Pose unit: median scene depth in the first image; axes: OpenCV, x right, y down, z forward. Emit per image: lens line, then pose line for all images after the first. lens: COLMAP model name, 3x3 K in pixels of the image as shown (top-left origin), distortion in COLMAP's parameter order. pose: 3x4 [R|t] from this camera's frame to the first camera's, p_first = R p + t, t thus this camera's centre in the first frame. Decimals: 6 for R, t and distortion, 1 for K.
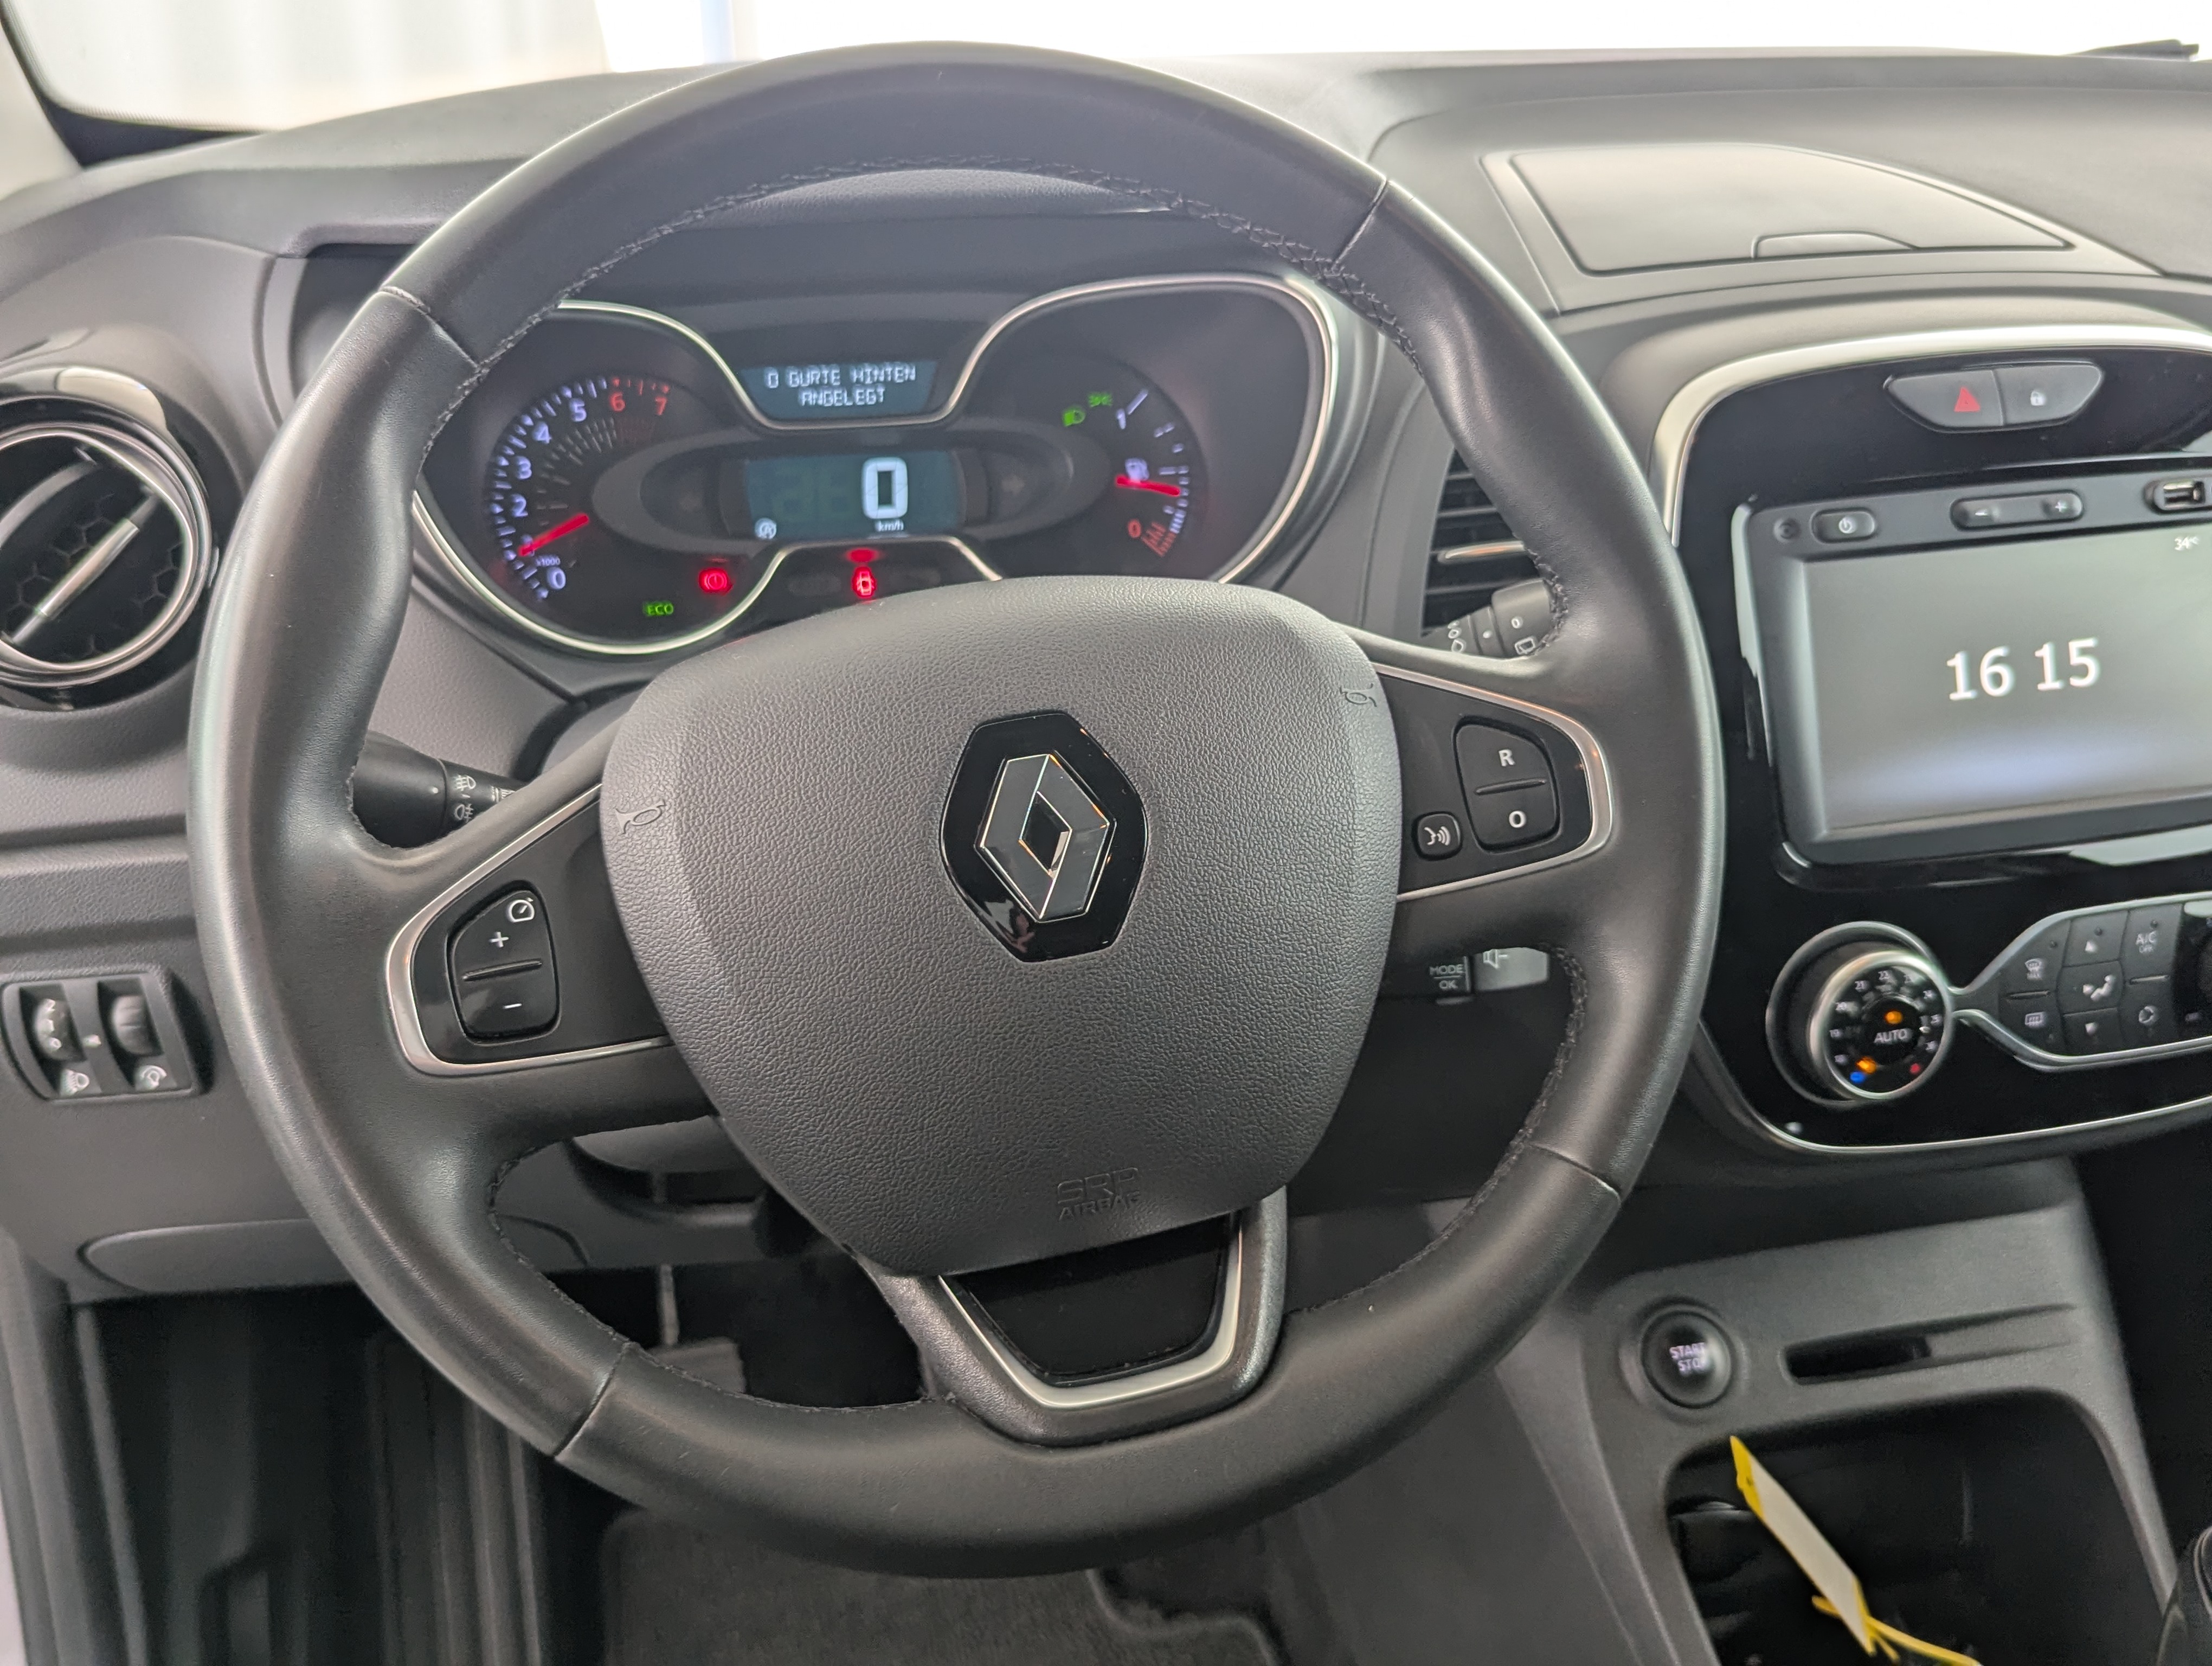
lens RADIAL K [[2025.0, 0, 1111.7], [0, 2025.0, 792.8], [0, 0, 1]] dist [0.042464, 0.000000]
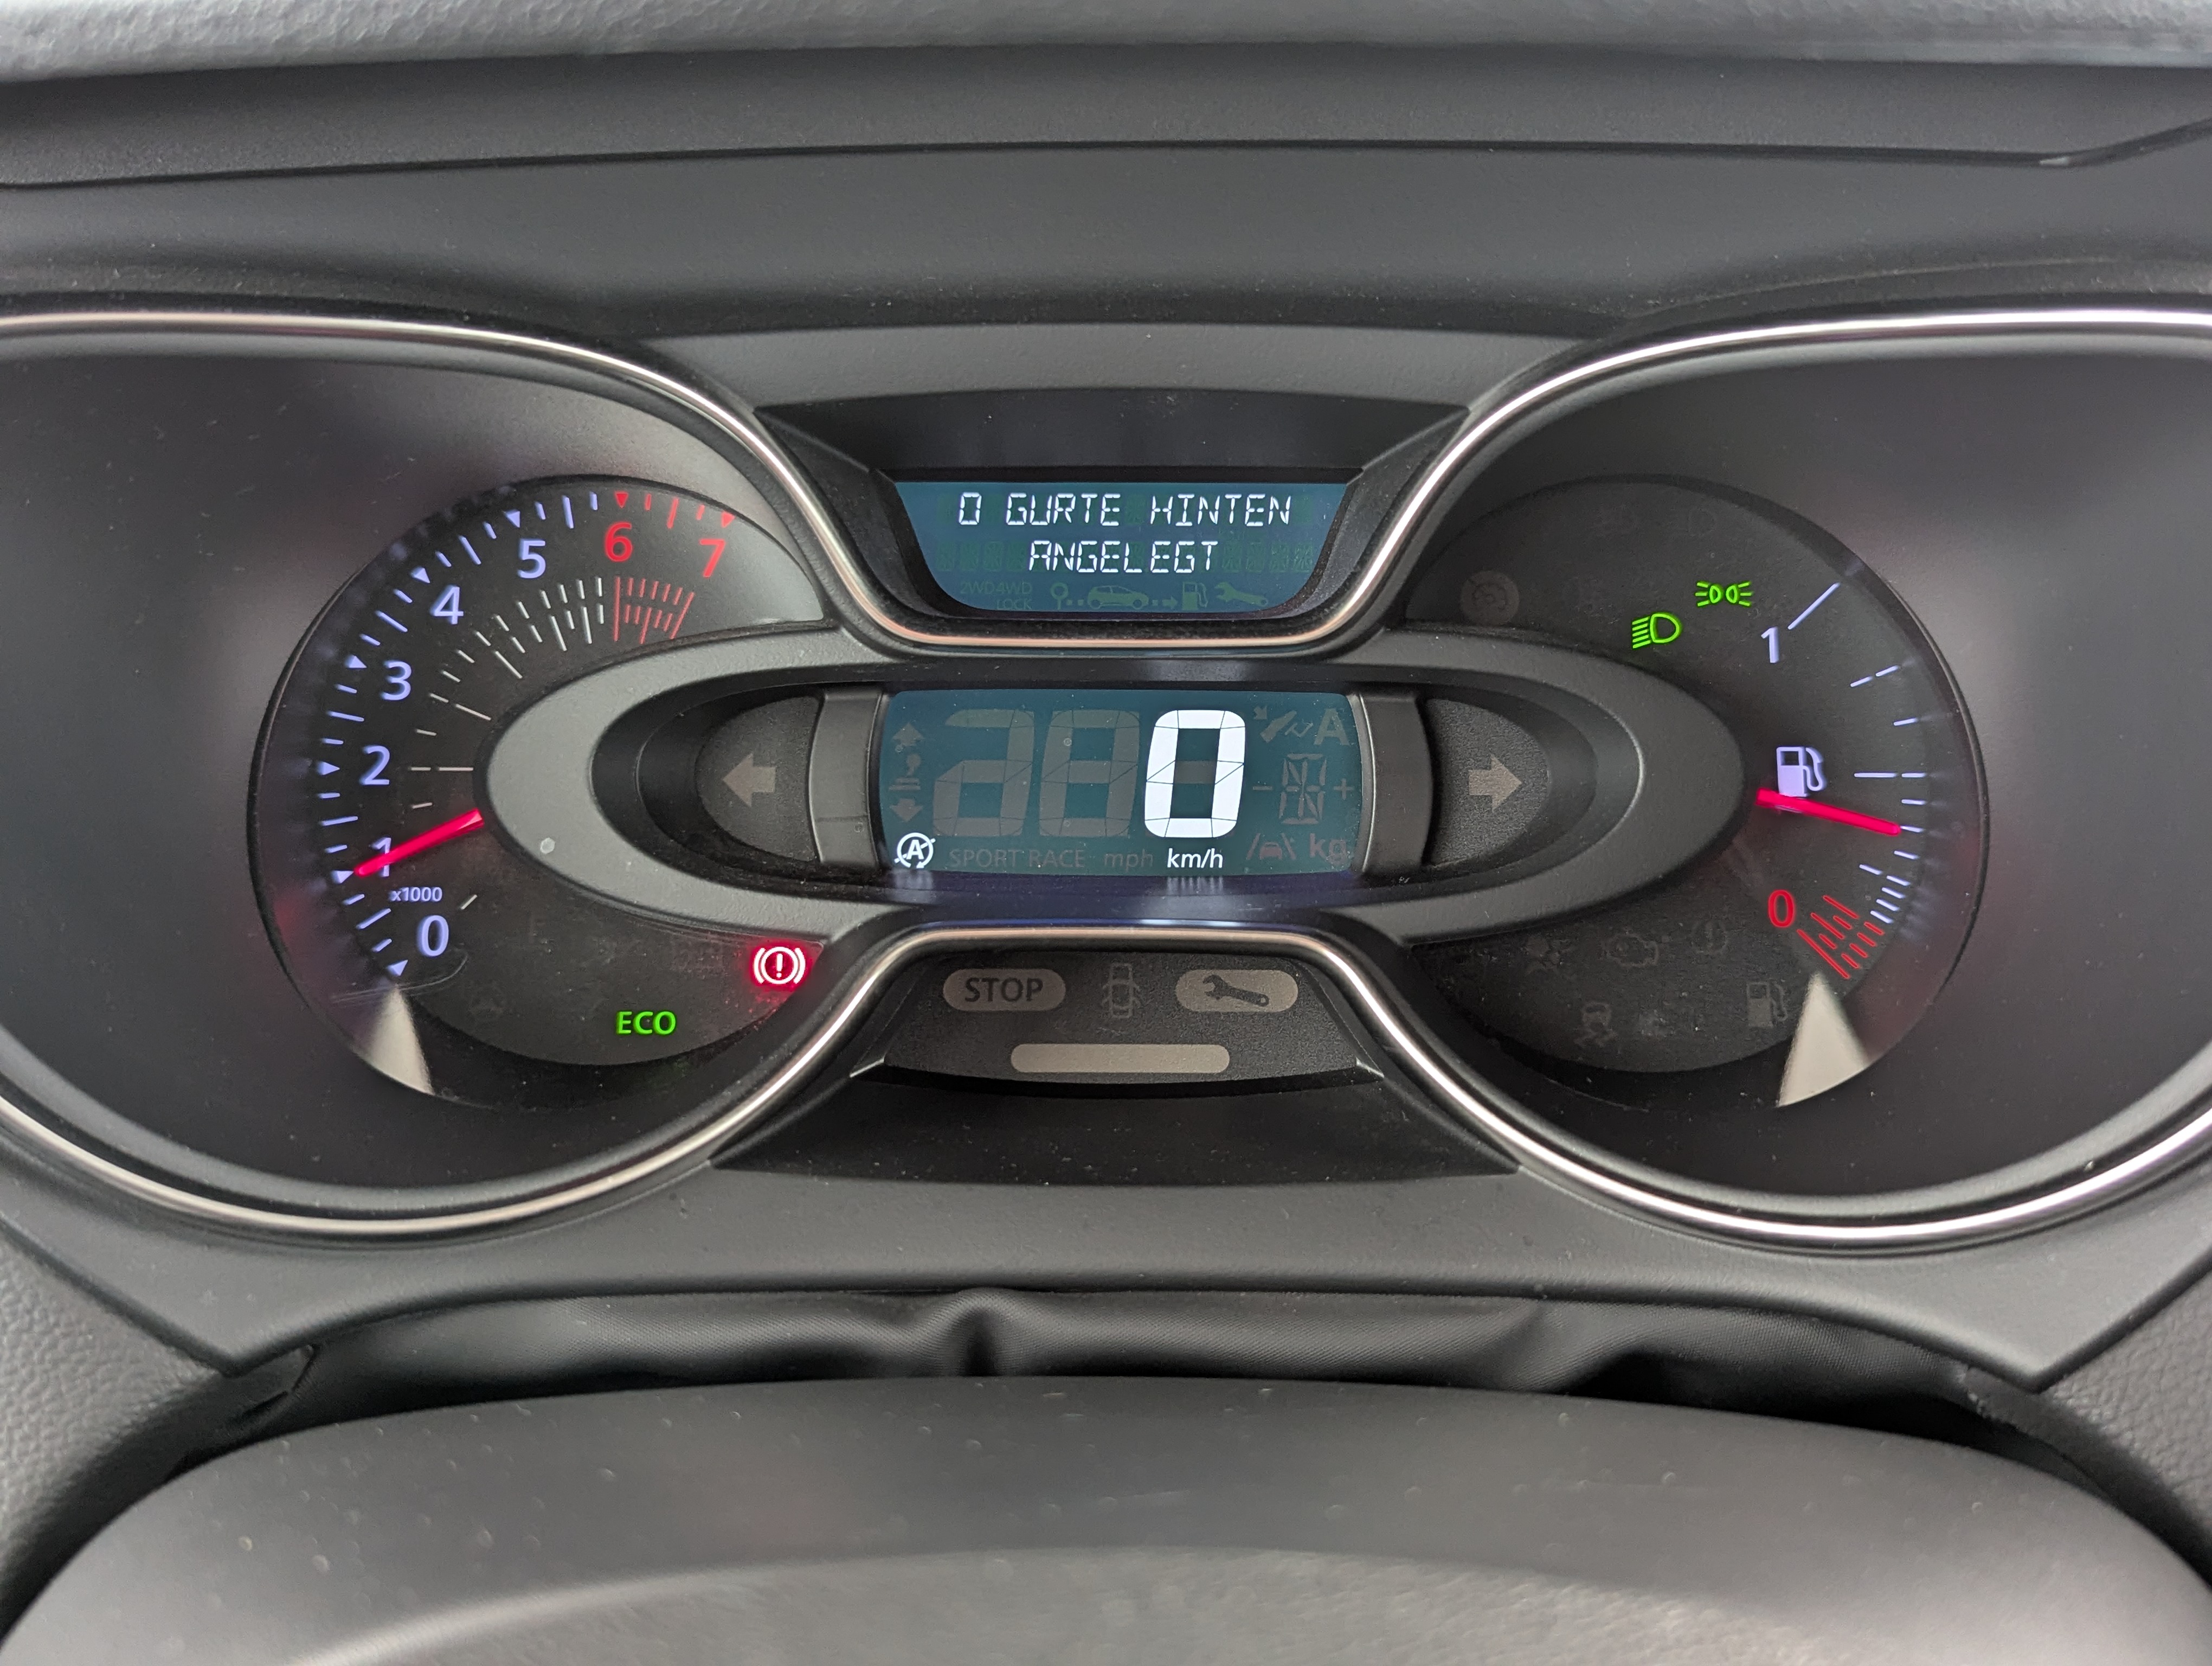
lens RADIAL K [[2025.0, 0, 1111.9], [0, 2025.0, 829.7], [0, 0, 1]] dist [0.042464, 0.000000]
pose [[0.969141, 0.093973, -0.227892, -0.029942], [-0.096754, 0.995308, -0.001036, -0.140936], [0.226725, 0.023054, 0.973686, 0.596068]]
